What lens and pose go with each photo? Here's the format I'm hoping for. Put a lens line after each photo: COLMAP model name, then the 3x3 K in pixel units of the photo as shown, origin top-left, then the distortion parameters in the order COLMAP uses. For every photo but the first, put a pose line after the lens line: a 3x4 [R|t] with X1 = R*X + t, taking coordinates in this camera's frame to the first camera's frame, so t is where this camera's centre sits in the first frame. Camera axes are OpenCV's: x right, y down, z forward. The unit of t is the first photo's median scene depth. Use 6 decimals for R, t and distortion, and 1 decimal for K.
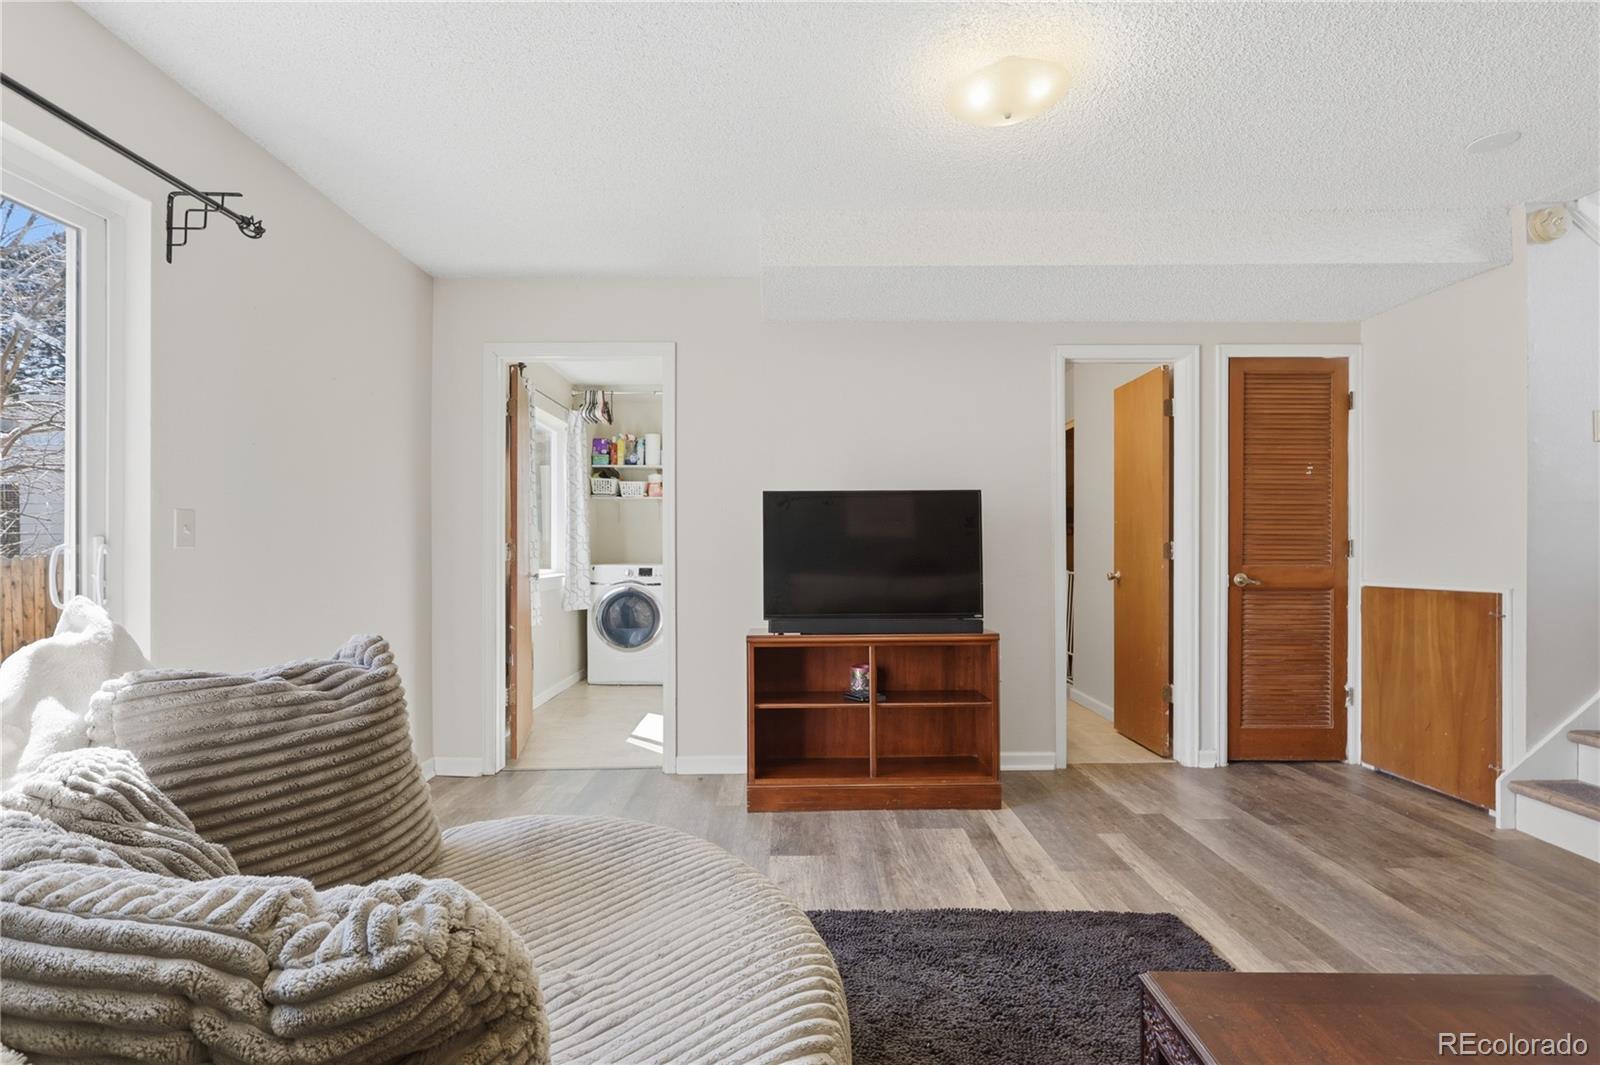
lens RADIAL K [[774.2, 0, 799.6], [0, 774.2, 558.0], [0, 0, 1]] dist [-0.002192, 0.000464]
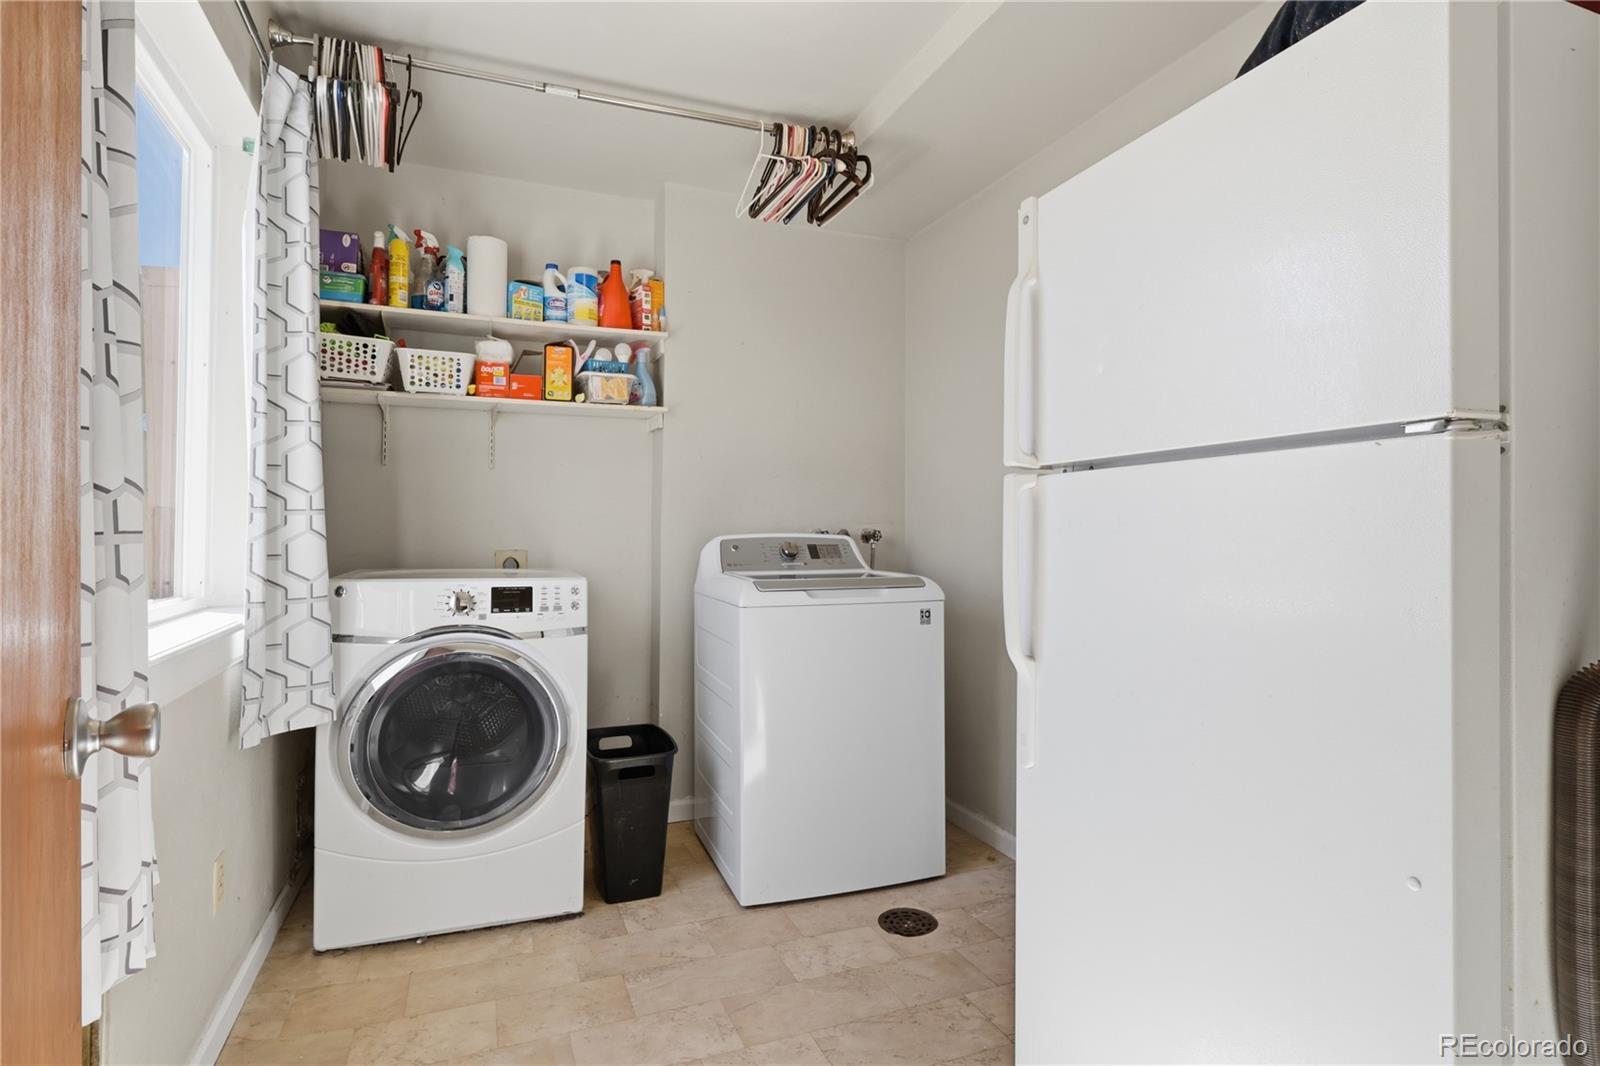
lens RADIAL K [[838.7, 0, 797.2], [0, 838.7, 525.1], [0, 0, 1]] dist [0.001435, 0.000501]
pose [[0.936919, 0.010973, 0.349376, -0.194292], [-0.003806, 0.999768, -0.021192, -0.006552], [-0.349527, 0.018526, 0.936743, 0.561813]]
